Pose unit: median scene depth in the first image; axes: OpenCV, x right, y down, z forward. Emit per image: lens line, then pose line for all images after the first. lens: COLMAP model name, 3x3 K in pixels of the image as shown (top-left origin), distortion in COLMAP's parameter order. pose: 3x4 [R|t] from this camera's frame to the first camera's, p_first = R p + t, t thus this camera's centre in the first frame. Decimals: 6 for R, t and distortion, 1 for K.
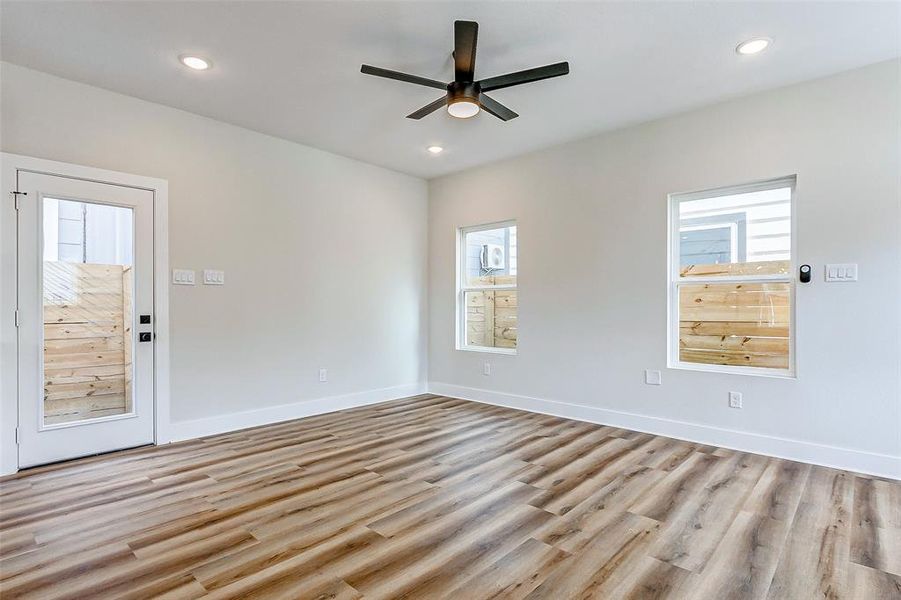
lens RADIAL K [[451.1, 0, 443.9], [0, 451.1, 309.2], [0, 0, 1]] dist [0.006896, 0.001374]
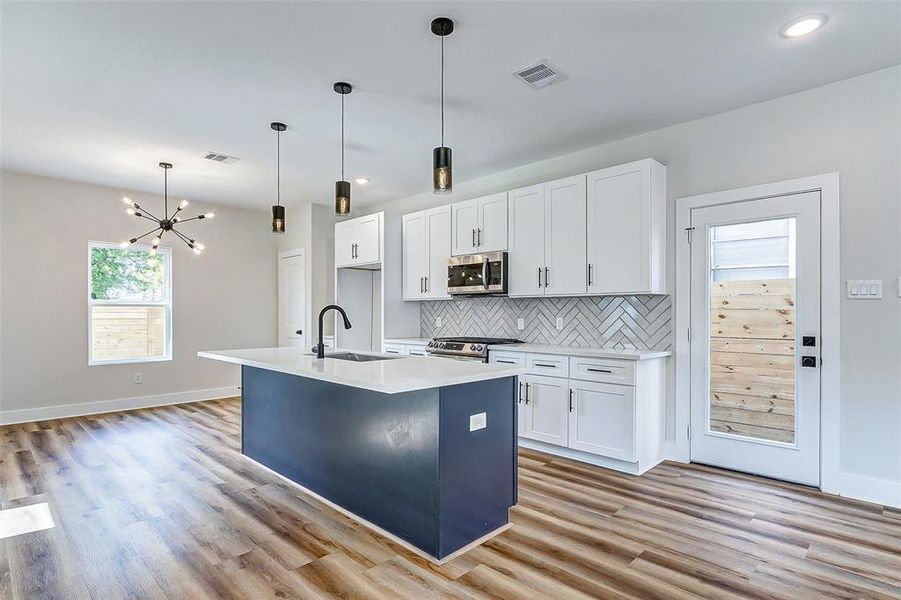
lens RADIAL K [[462.3, 0, 446.3], [0, 462.3, 316.0], [0, 0, 1]] dist [-0.000711, -0.000249]
pose [[-0.017748, 0.004829, -0.999831, 0.249513], [-0.007657, 0.999958, 0.004965, -0.026088], [0.999813, 0.007744, -0.017710, 0.333008]]
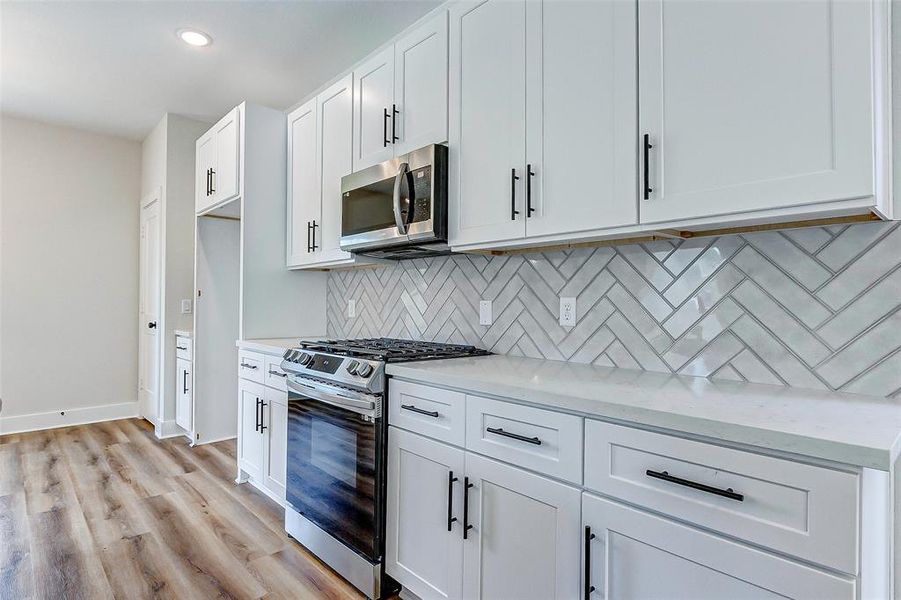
lens RADIAL K [[480.9, 0, 451.0], [0, 480.9, 296.7], [0, 0, 1]] dist [-0.002215, -0.000862]
pose [[-0.063065, -0.014109, -0.997910, -0.494500], [-0.012710, 0.999830, -0.013333, -0.008772], [0.997928, 0.011843, -0.063233, 0.530601]]
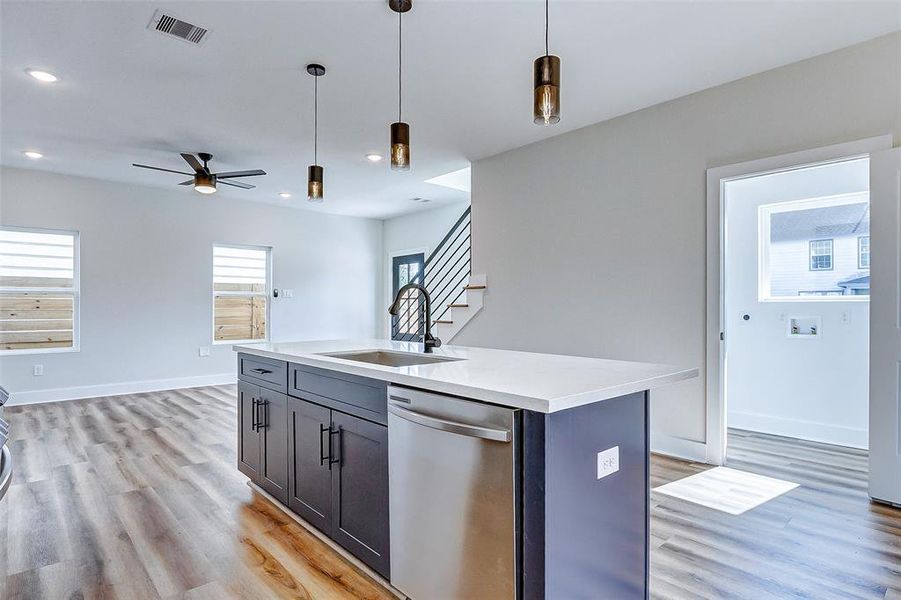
lens RADIAL K [[480.9, 0, 446.4], [0, 480.9, 301.5], [0, 0, 1]] dist [-0.002215, -0.000862]
pose [[0.079223, 0.009932, 0.996807, -1.395486], [0.007404, 0.999917, -0.010552, -0.007276], [-0.996829, 0.008217, 0.079143, -0.015074]]
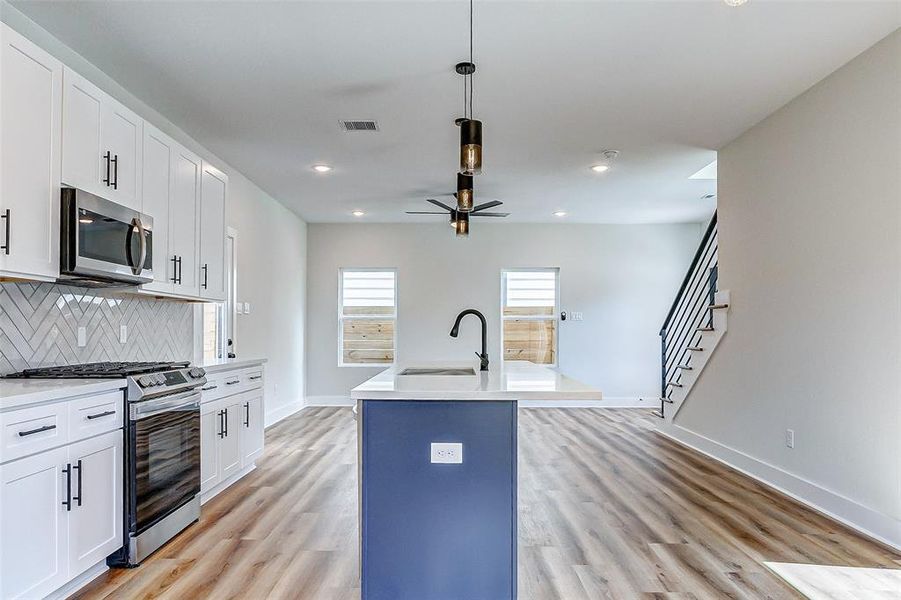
lens RADIAL K [[615.4, 0, 449.6], [0, 615.4, 306.5], [0, 0, 1]] dist [-0.004206, -0.005861]
pose [[0.733041, 0.027557, 0.679626, -1.429122], [0.003306, 0.999023, -0.044074, 0.000216], [-0.680177, 0.034555, 0.732233, -0.678402]]
